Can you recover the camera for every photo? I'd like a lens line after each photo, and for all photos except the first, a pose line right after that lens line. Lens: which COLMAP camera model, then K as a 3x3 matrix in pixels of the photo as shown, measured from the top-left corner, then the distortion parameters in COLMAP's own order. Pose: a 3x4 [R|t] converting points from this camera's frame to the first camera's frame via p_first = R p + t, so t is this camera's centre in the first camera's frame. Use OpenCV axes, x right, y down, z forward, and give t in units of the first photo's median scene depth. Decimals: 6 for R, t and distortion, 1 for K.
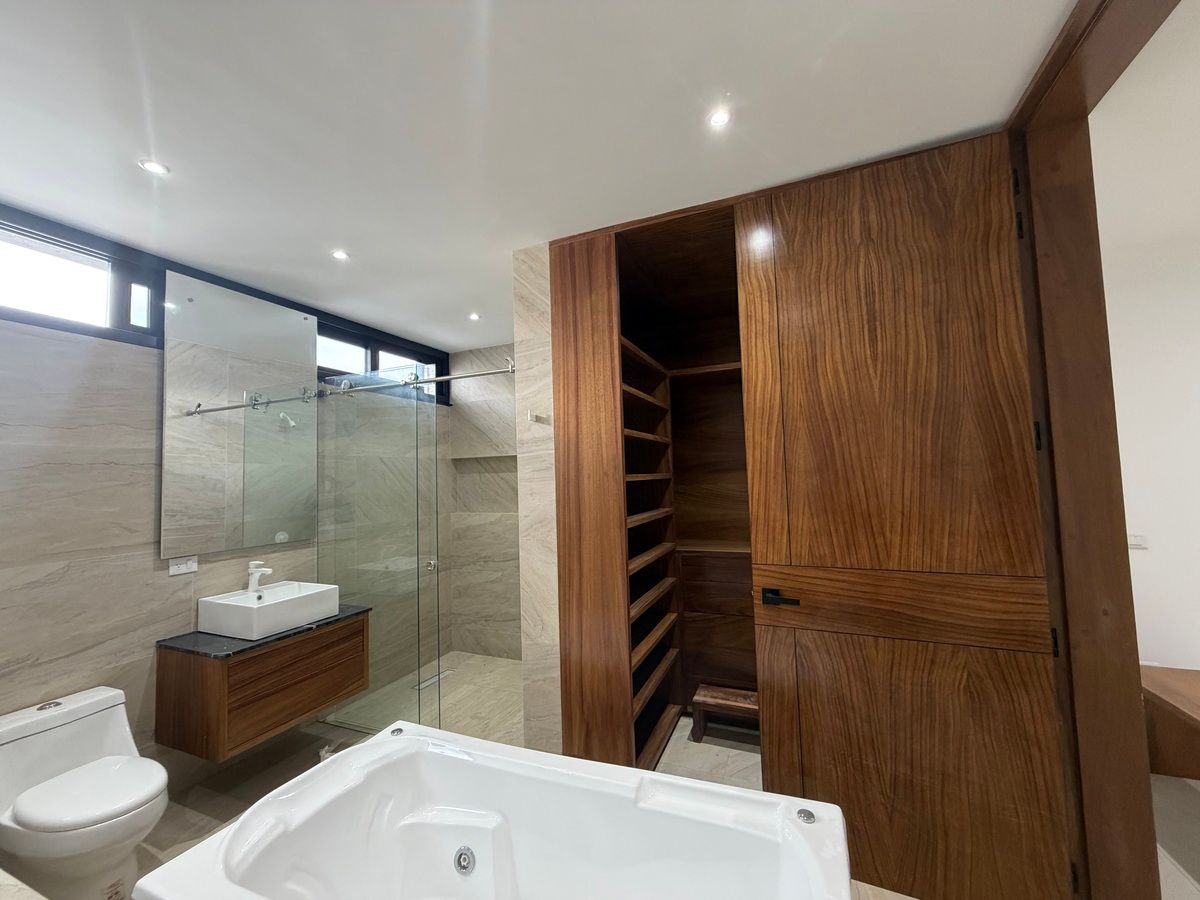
lens RADIAL K [[476.7, 0, 600.1], [0, 476.7, 448.1], [0, 0, 1]] dist [0.000749, 0.000146]
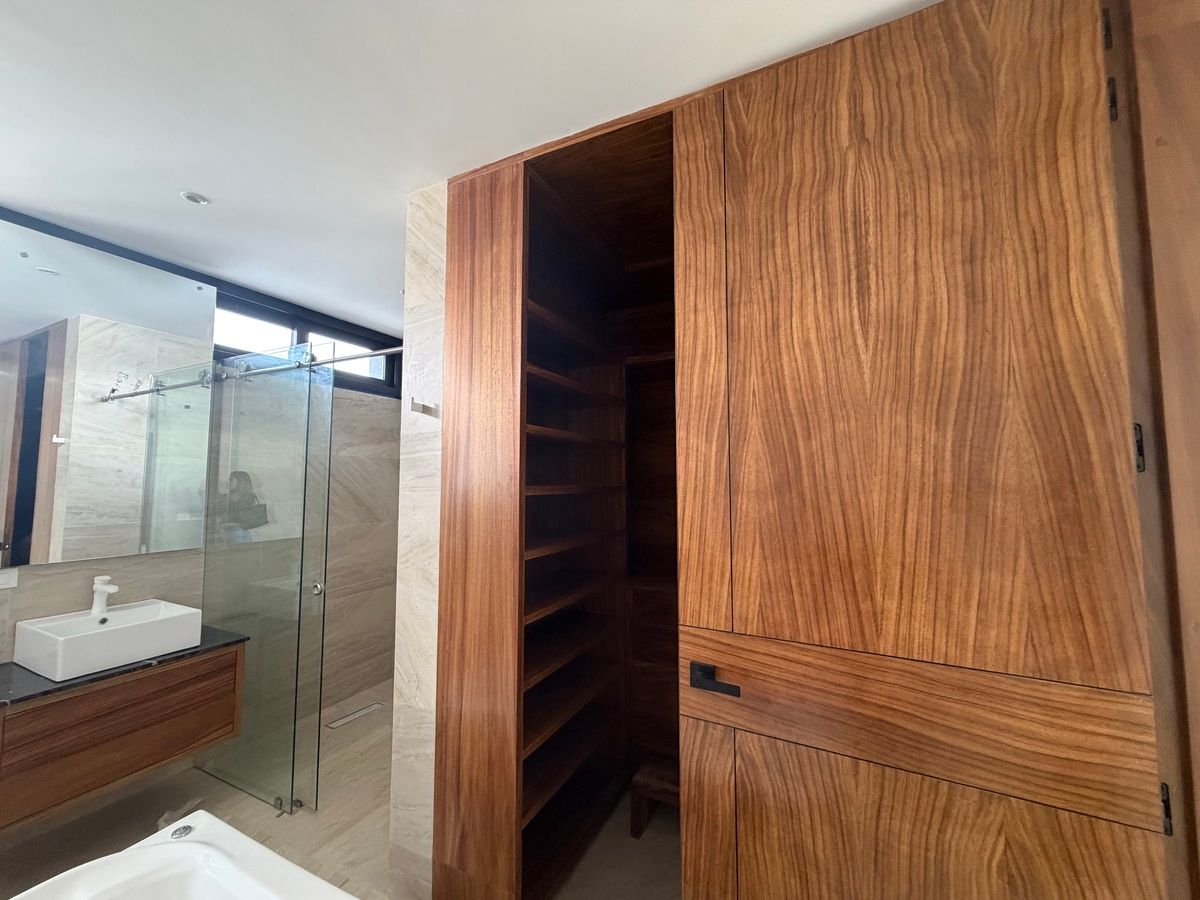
lens RADIAL K [[476.7, 0, 600.7], [0, 476.7, 447.8], [0, 0, 1]] dist [0.000749, 0.000146]
pose [[0.997821, 0.028138, -0.059681, 0.249361], [-0.028694, 0.999552, -0.008467, -0.001240], [0.059416, 0.010161, 0.998182, 0.320524]]
